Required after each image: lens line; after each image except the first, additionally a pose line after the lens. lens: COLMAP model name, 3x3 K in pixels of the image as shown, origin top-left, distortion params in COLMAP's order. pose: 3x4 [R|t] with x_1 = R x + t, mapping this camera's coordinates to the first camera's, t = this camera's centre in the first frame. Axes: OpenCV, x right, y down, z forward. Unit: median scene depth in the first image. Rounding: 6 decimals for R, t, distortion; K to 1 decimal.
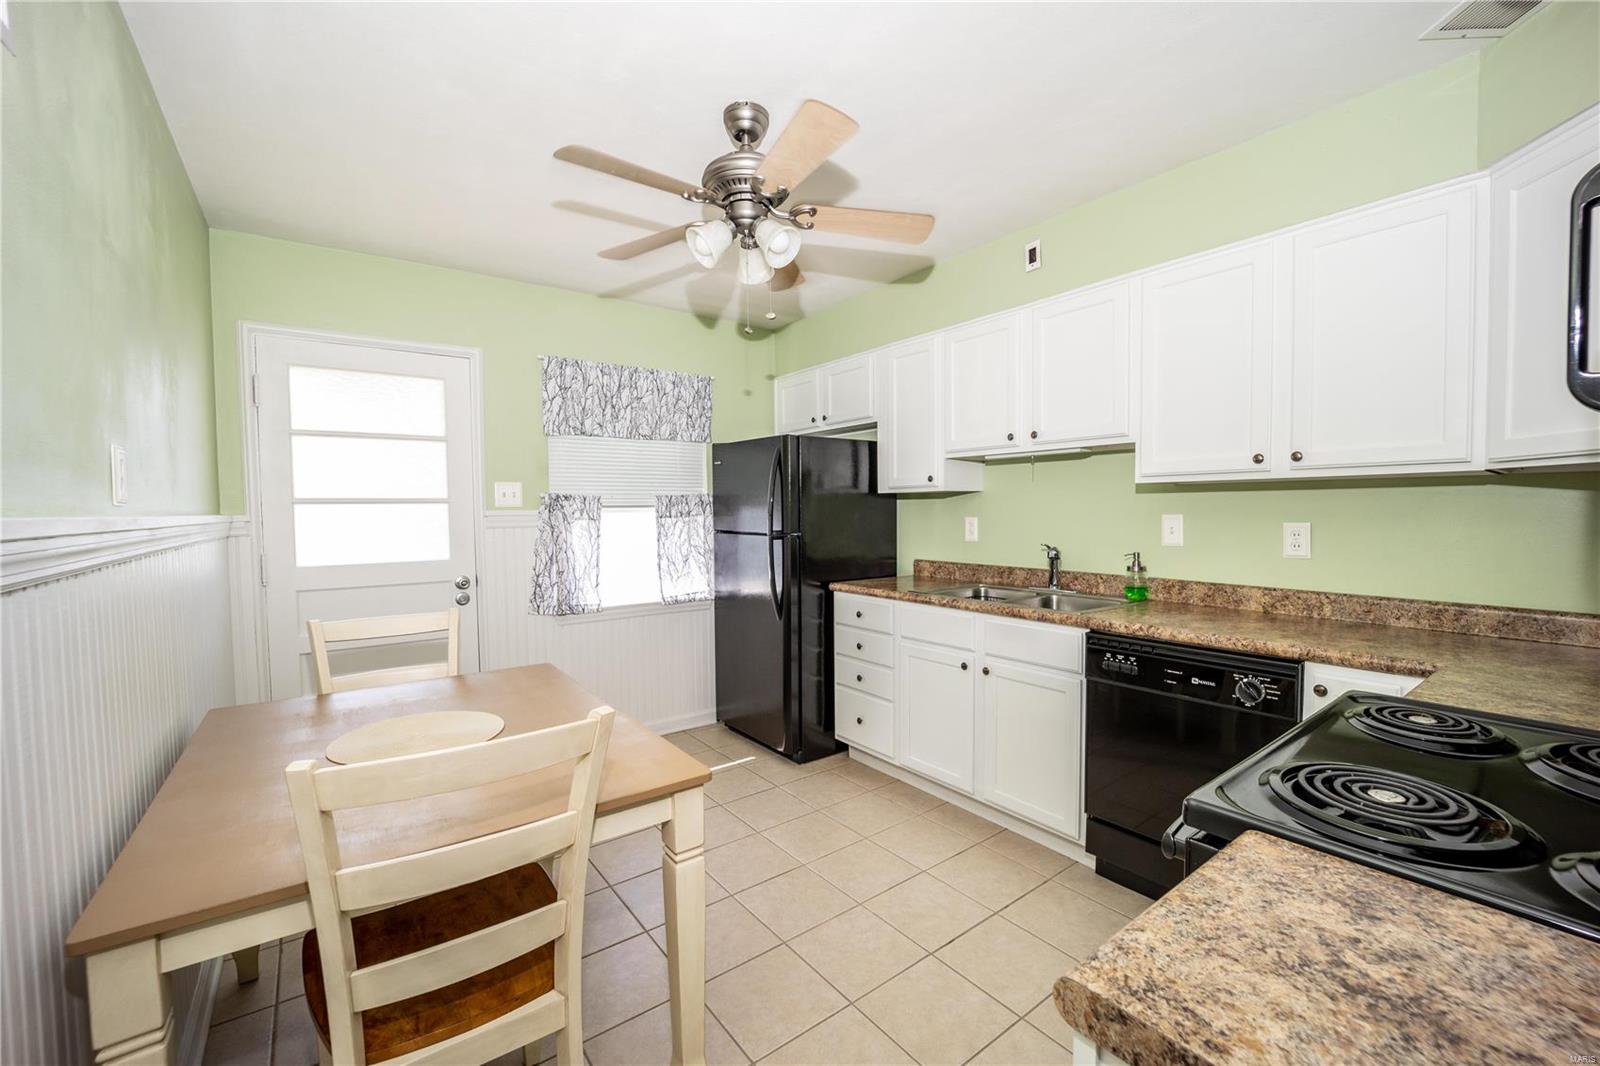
lens RADIAL K [[652.4, 0, 812.2], [0, 652.4, 531.8], [0, 0, 1]] dist [-0.016042, -0.001520]
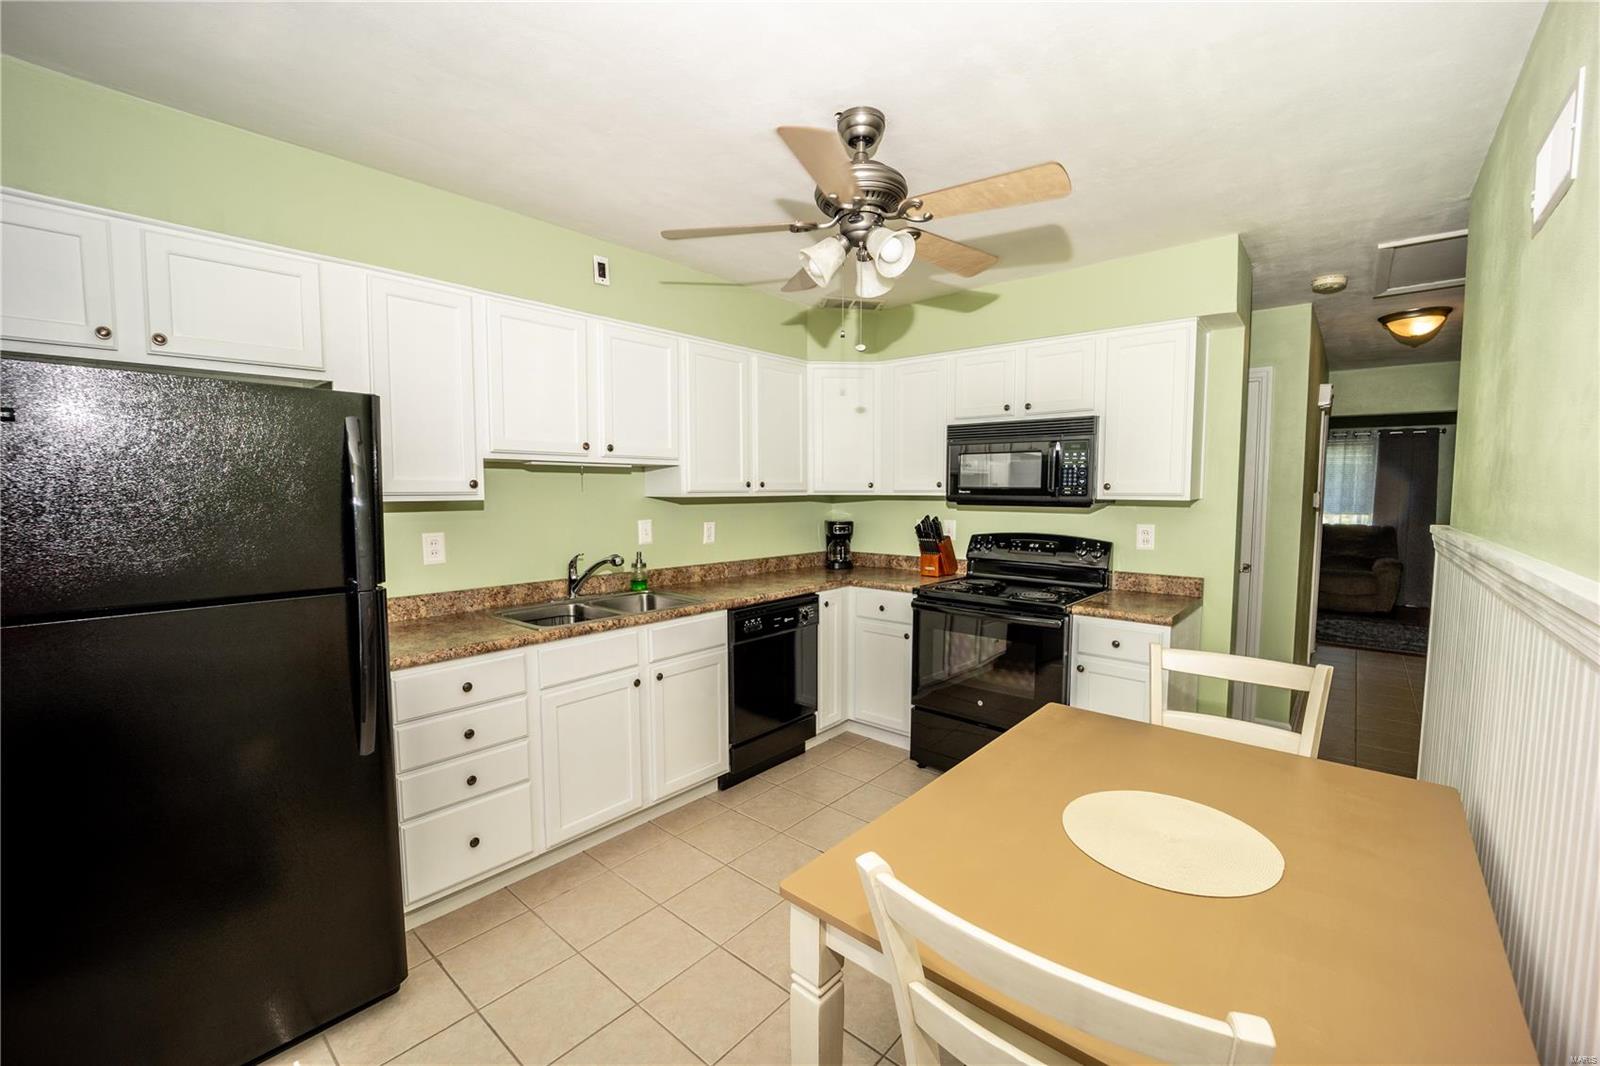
lens RADIAL K [[652.4, 0, 803.1], [0, 652.4, 536.1], [0, 0, 1]] dist [-0.016042, -0.001520]
pose [[-0.204618, -0.062161, 0.976866, -0.697596], [0.037199, 0.996767, 0.071219, -0.067689], [-0.978135, 0.050911, -0.201644, 0.864558]]
